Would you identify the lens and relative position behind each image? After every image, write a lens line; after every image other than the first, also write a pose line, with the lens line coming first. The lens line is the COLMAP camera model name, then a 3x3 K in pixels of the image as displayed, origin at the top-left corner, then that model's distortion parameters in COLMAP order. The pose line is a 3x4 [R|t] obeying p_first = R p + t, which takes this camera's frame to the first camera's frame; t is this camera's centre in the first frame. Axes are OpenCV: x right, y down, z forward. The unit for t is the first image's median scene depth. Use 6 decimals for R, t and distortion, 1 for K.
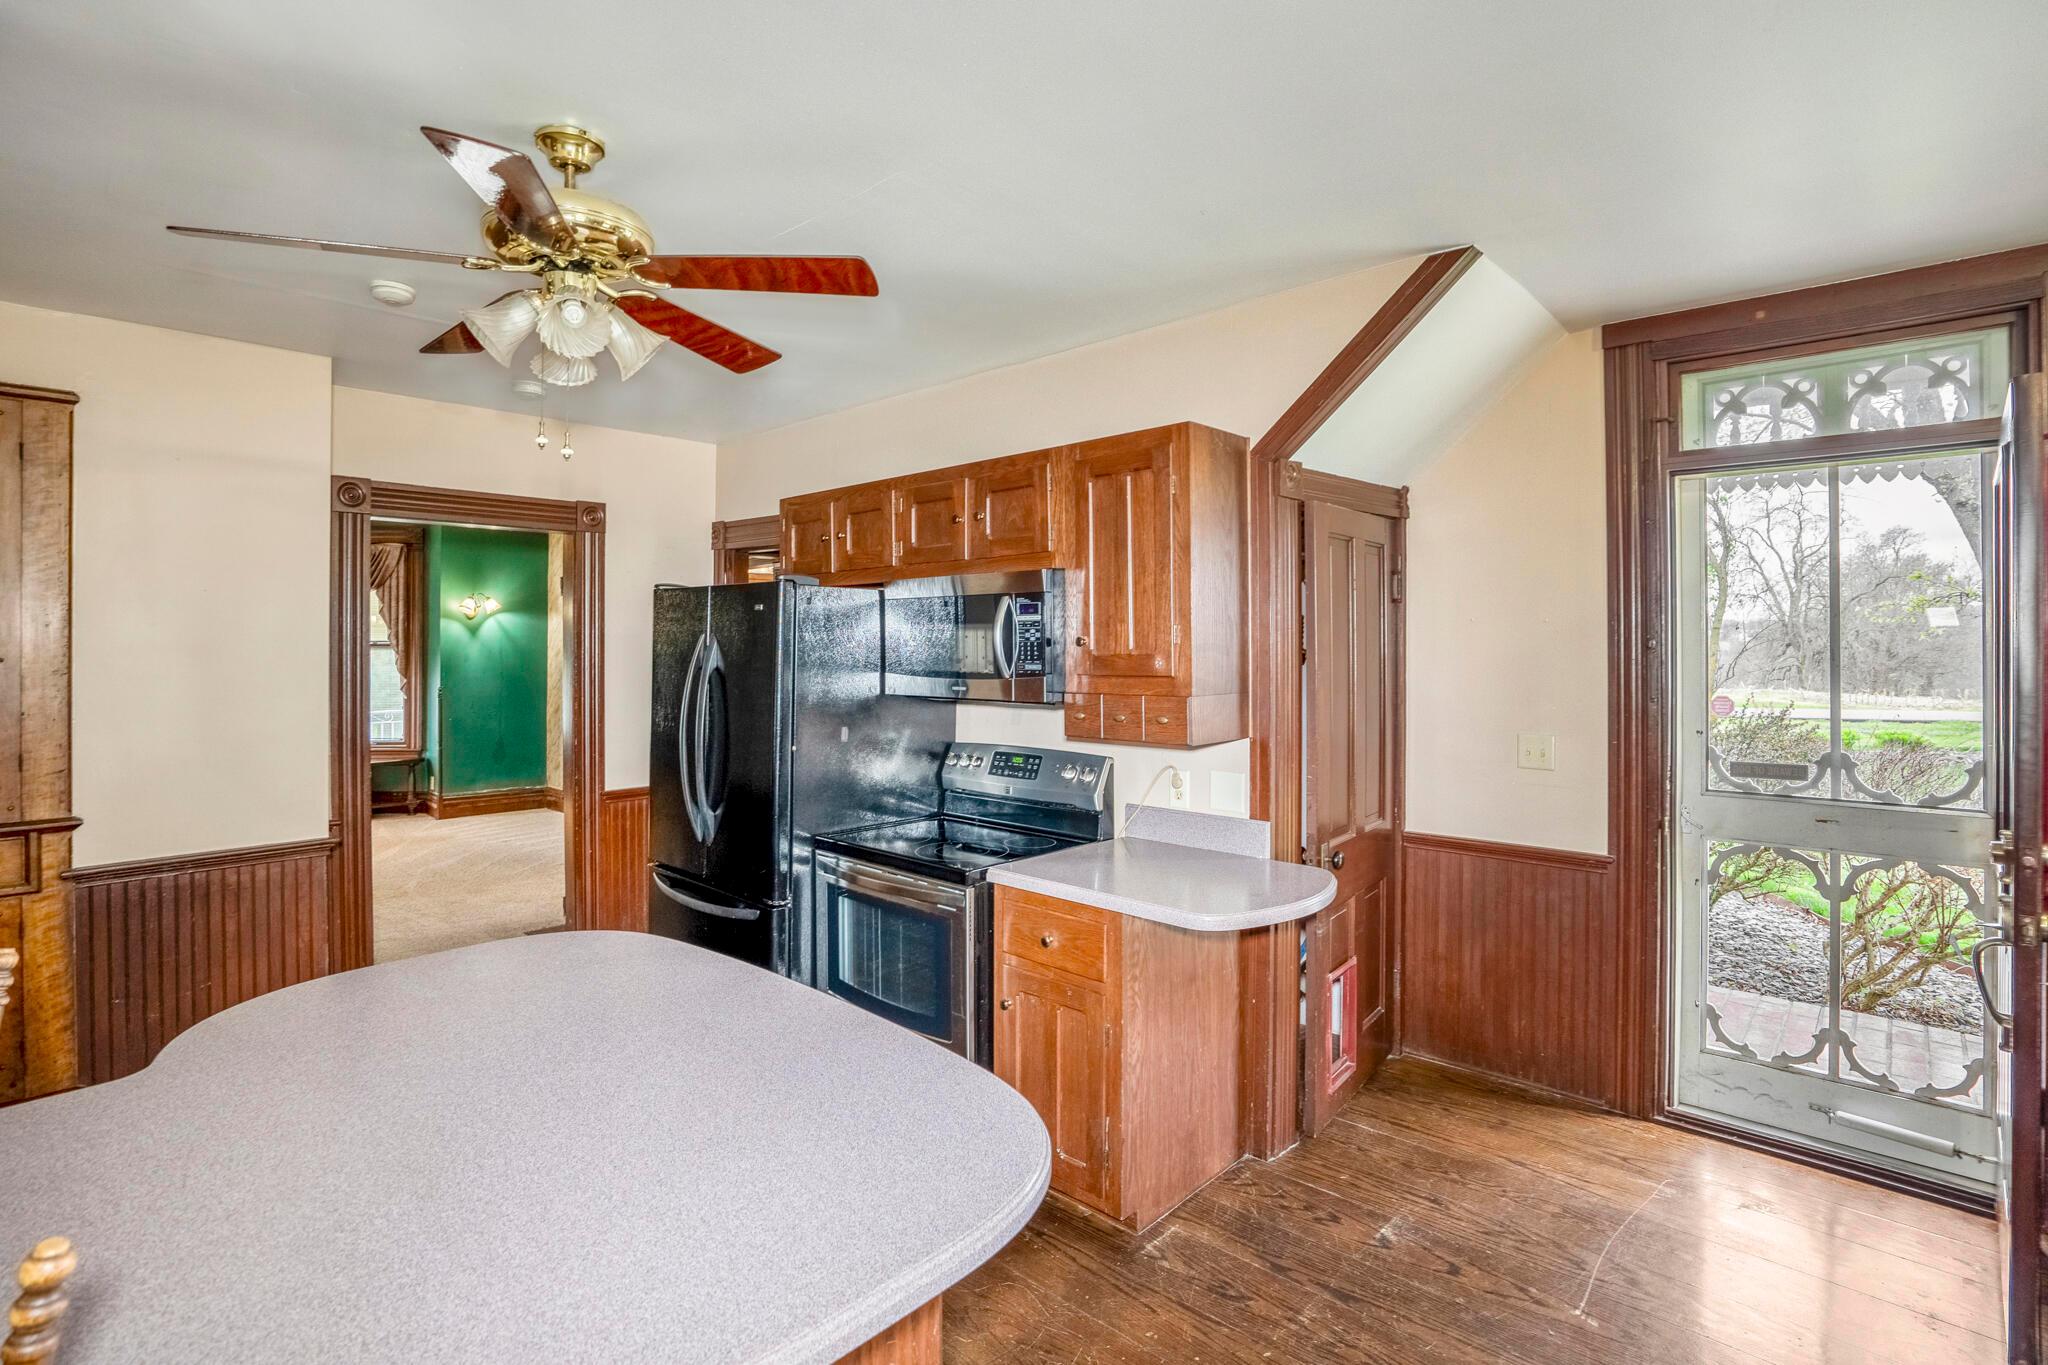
lens RADIAL K [[947.8, 0, 1021.4], [0, 947.8, 651.1], [0, 0, 1]] dist [-0.033703, 0.000182]
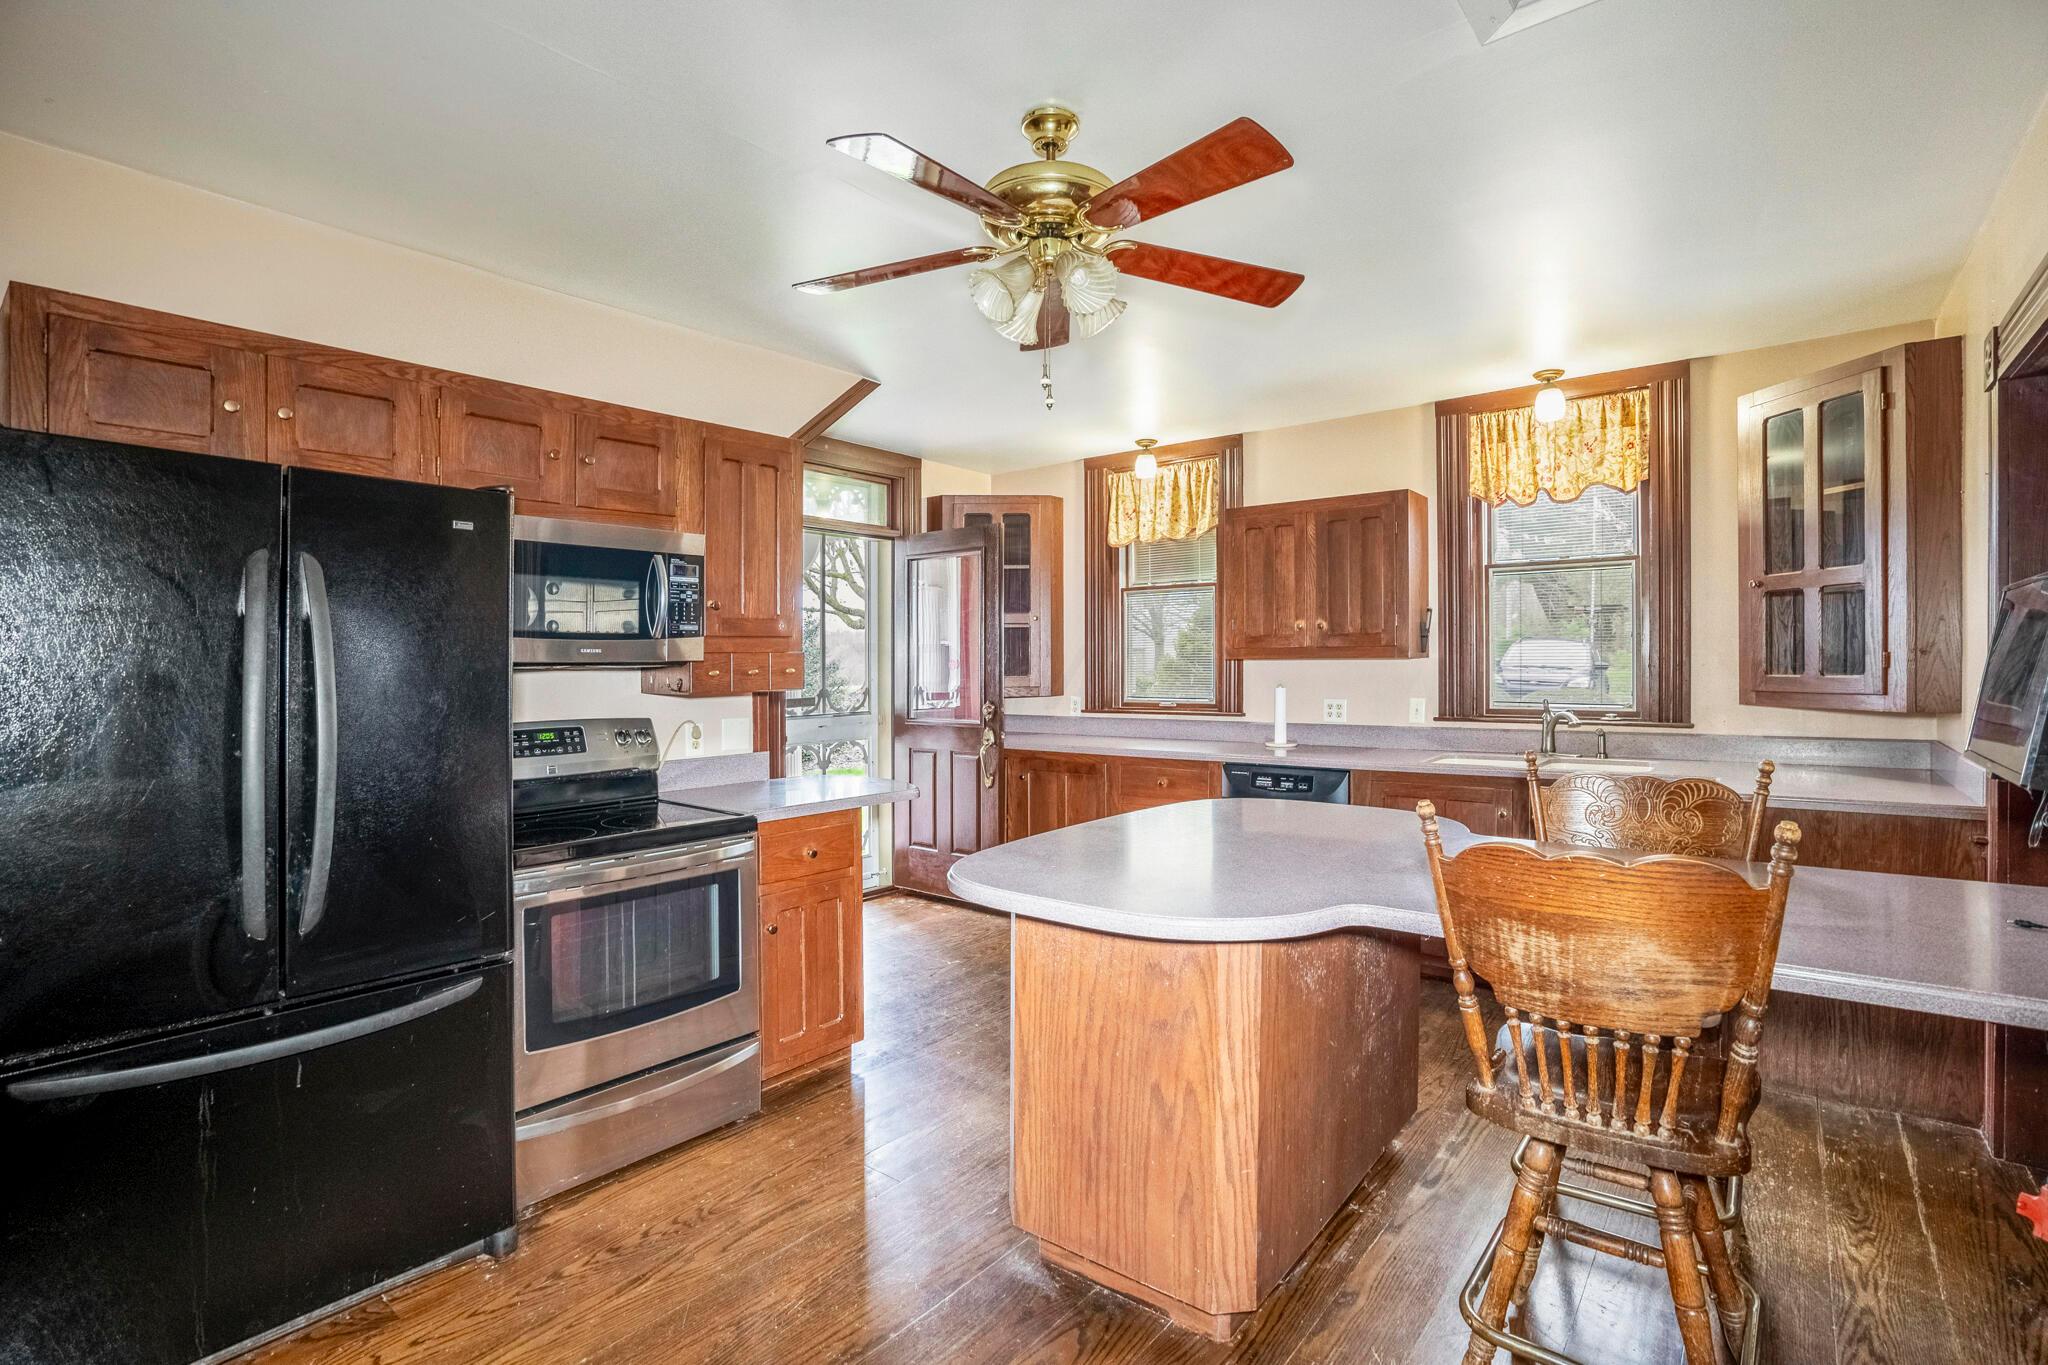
lens RADIAL K [[964.8, 0, 1018.5], [0, 964.8, 676.4], [0, 0, 1]] dist [-0.001119, 0.000367]
pose [[-0.058182, -0.015910, 0.998179, -1.119258], [0.011968, 0.999790, 0.016634, 0.060766], [-0.998234, 0.012914, -0.057979, 0.738460]]
